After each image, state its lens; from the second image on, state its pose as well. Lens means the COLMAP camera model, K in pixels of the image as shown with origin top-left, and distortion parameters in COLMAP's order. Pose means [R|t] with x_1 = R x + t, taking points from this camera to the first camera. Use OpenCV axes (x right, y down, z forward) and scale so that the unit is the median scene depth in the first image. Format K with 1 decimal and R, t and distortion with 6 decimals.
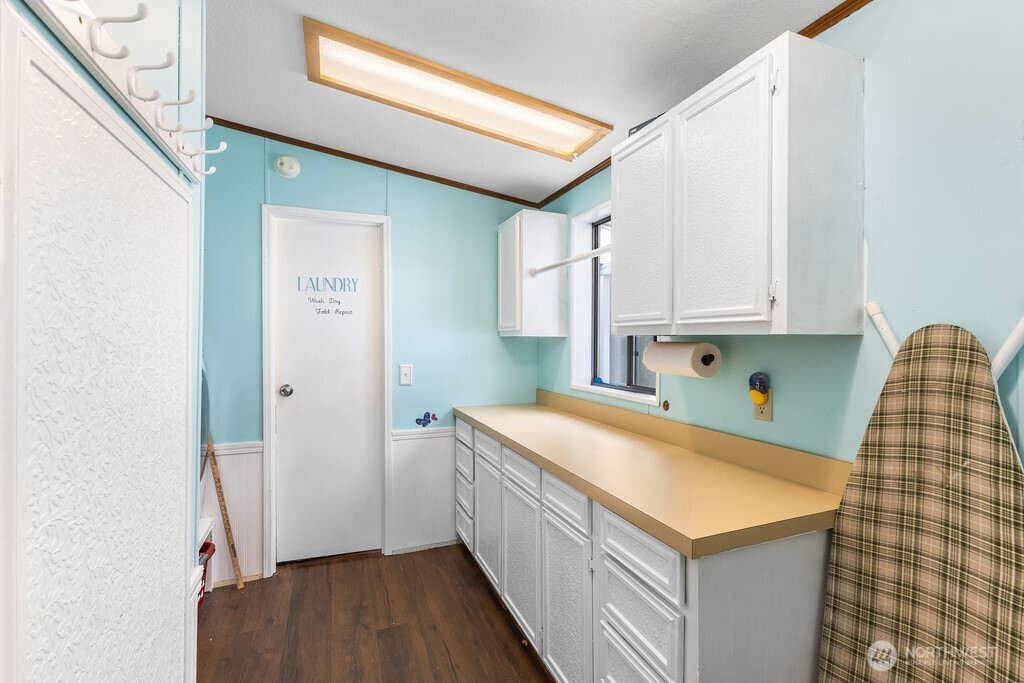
lens RADIAL K [[445.9, 0, 511.0], [0, 445.9, 340.2], [0, 0, 1]] dist [0.008025, -0.001245]
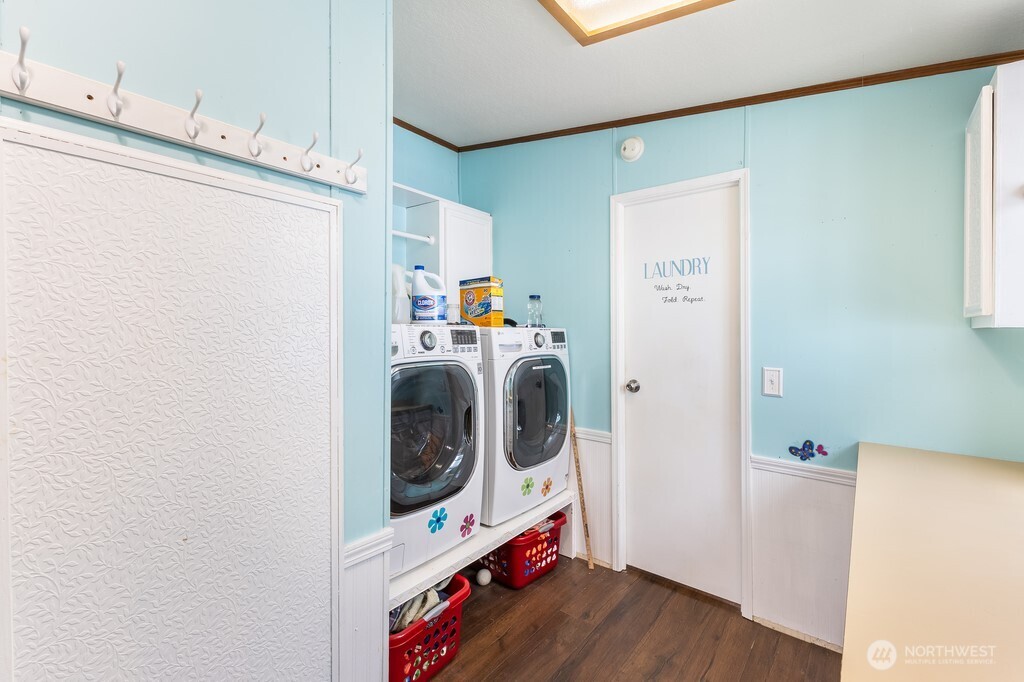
lens RADIAL K [[445.9, 0, 511.8], [0, 445.9, 333.5], [0, 0, 1]] dist [0.008025, -0.001245]
pose [[0.495407, 0.009136, -0.868613, 0.189837], [-0.004457, 0.999958, 0.007975, -0.003640], [0.868649, -0.000079, 0.495427, 0.294445]]
